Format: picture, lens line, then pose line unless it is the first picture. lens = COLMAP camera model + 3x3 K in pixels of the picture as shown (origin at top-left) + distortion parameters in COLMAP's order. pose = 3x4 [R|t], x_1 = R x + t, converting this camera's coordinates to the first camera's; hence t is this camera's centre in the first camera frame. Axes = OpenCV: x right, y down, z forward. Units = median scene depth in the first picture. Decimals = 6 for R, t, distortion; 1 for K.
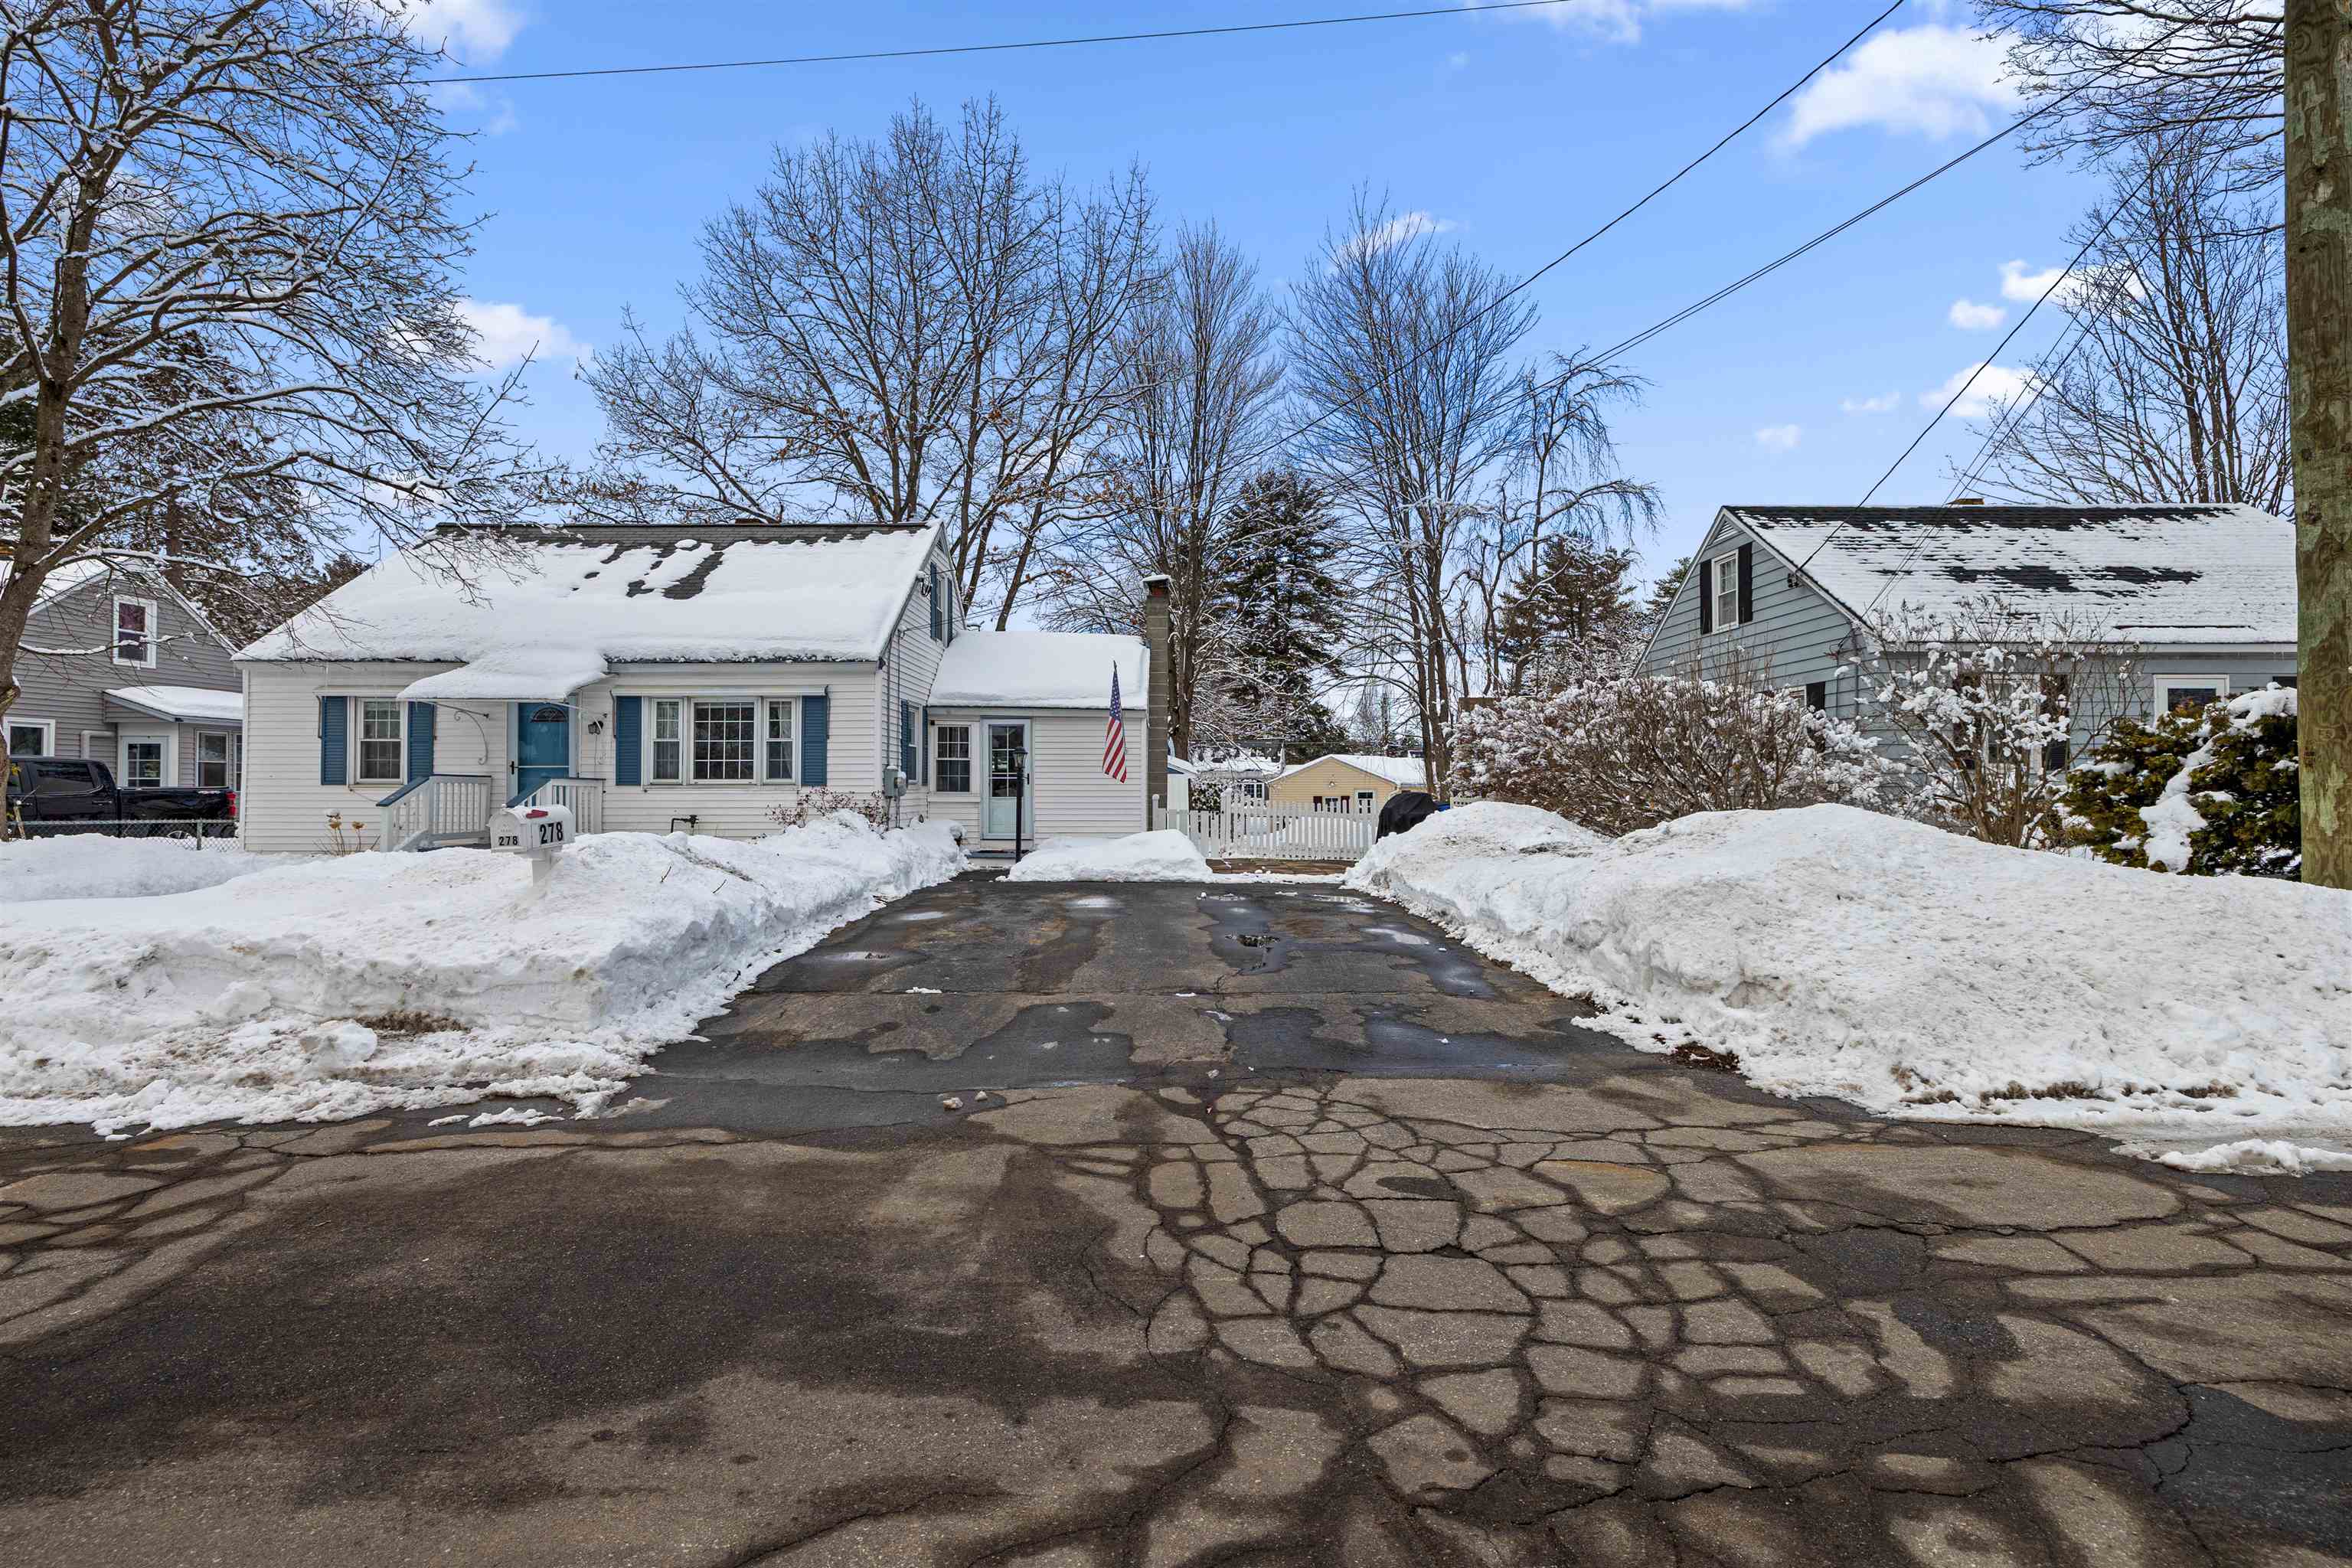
lens RADIAL K [[995.5, 0, 1176.0], [0, 995.5, 785.4], [0, 0, 1]] dist [-0.000086, -0.000186]
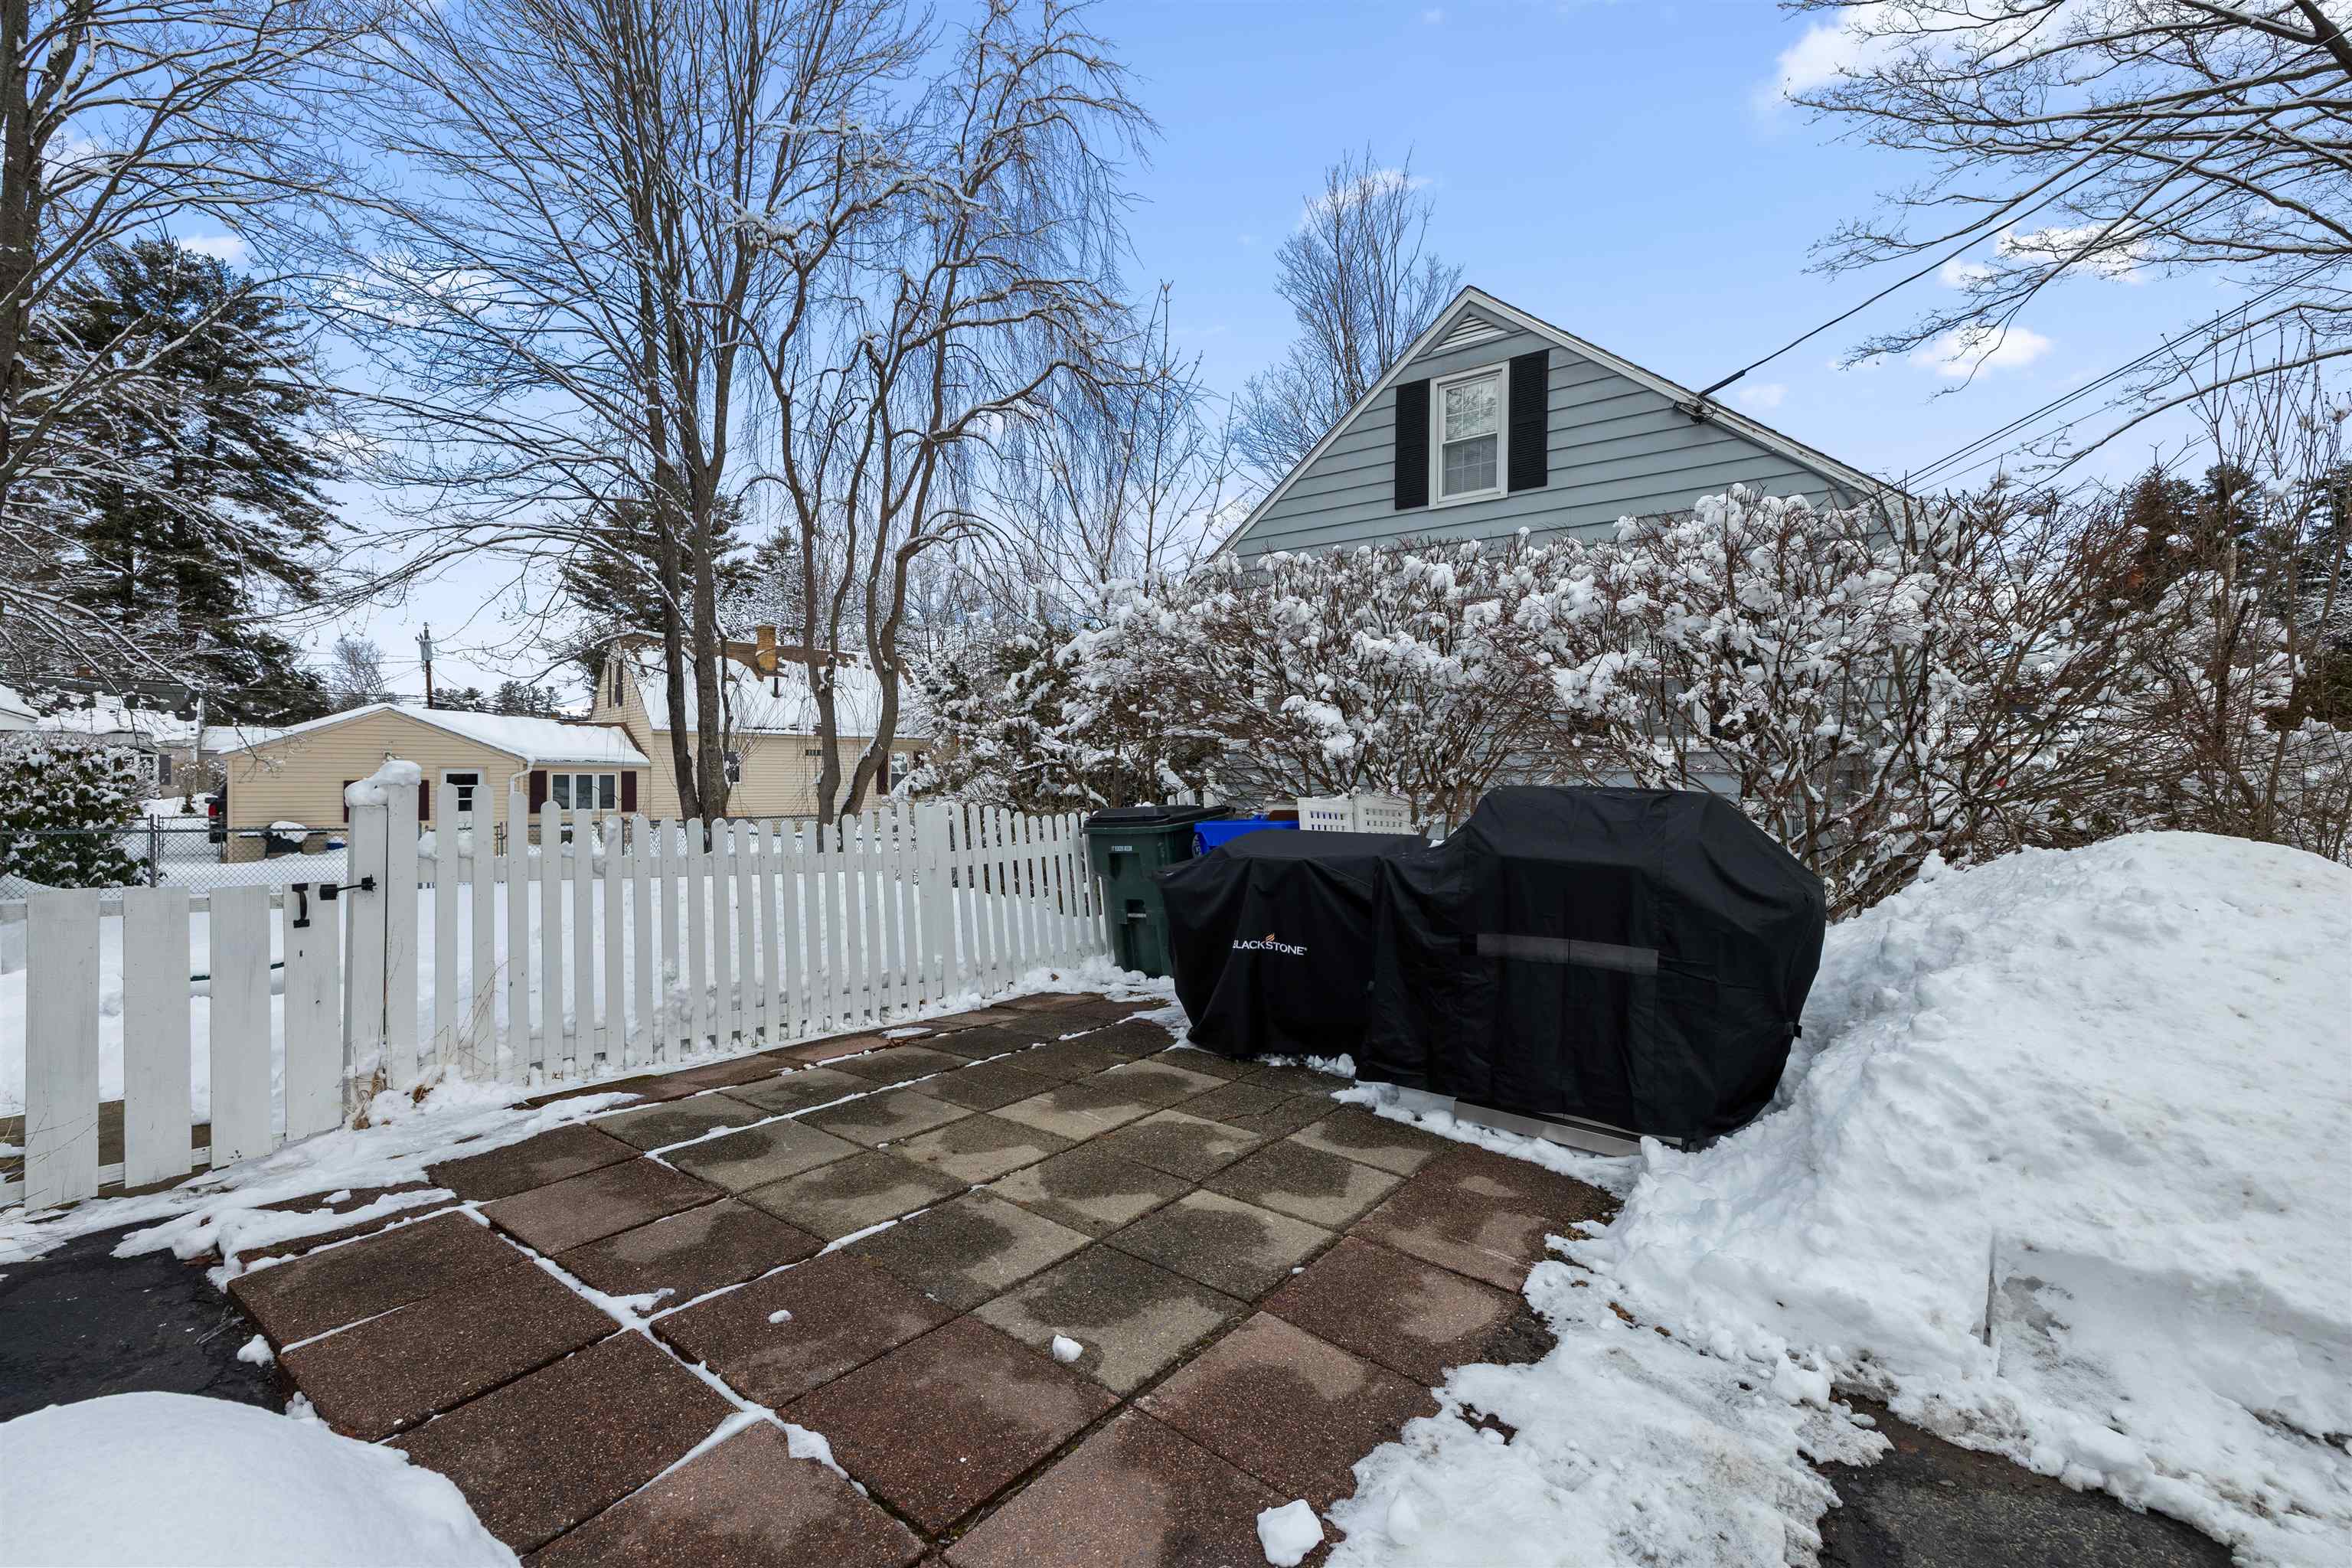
lens RADIAL K [[995.5, 0, 1173.1], [0, 995.5, 770.9], [0, 0, 1]] dist [-0.000086, -0.000186]
pose [[0.615103, 0.007934, 0.788407, -0.003492], [-0.010267, 0.999945, -0.002053, 0.001268], [-0.788380, -0.006832, 0.615151, 0.142492]]
